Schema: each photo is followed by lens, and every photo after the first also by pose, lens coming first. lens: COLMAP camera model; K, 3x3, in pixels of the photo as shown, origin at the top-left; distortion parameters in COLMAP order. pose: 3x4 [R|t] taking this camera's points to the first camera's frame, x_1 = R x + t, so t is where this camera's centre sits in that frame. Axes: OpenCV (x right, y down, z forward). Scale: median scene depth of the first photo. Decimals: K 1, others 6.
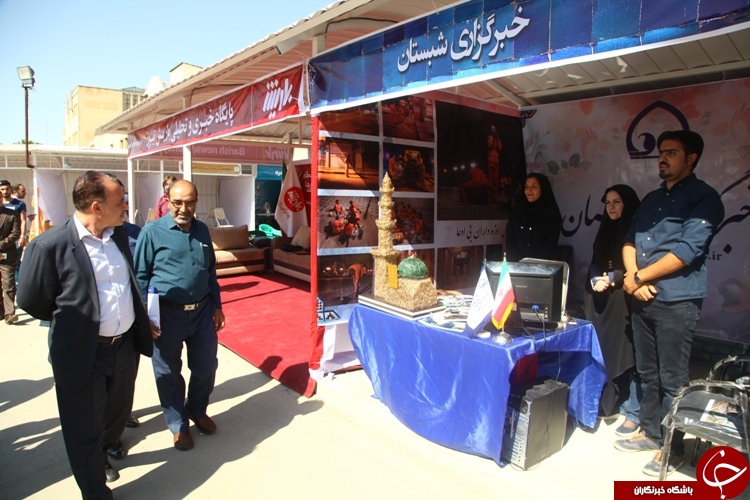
lens RADIAL K [[510.2, 0, 374.3], [0, 510.2, 250.9], [0, 0, 1]] dist [-0.088912, 0.039582]
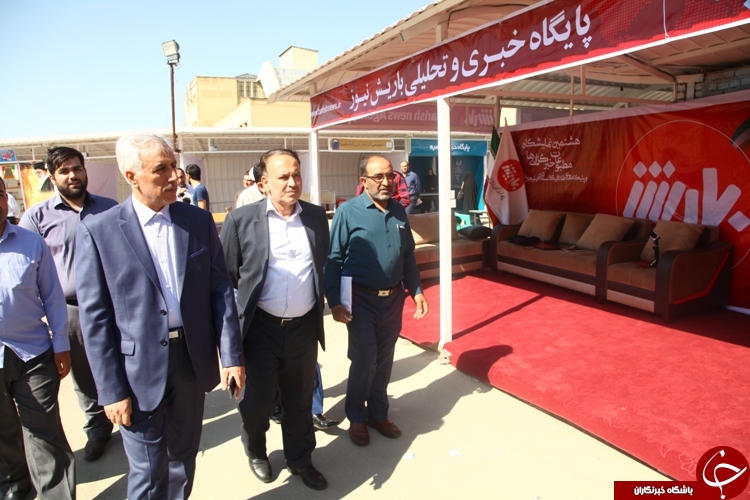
lens RADIAL K [[510.2, 0, 377.6], [0, 510.2, 249.7], [0, 0, 1]] dist [-0.088912, 0.039582]
pose [[0.980668, -0.011551, -0.195340, -0.205333], [0.019617, 0.999031, 0.039409, -0.022294], [0.194696, -0.042479, 0.979943, 0.196700]]
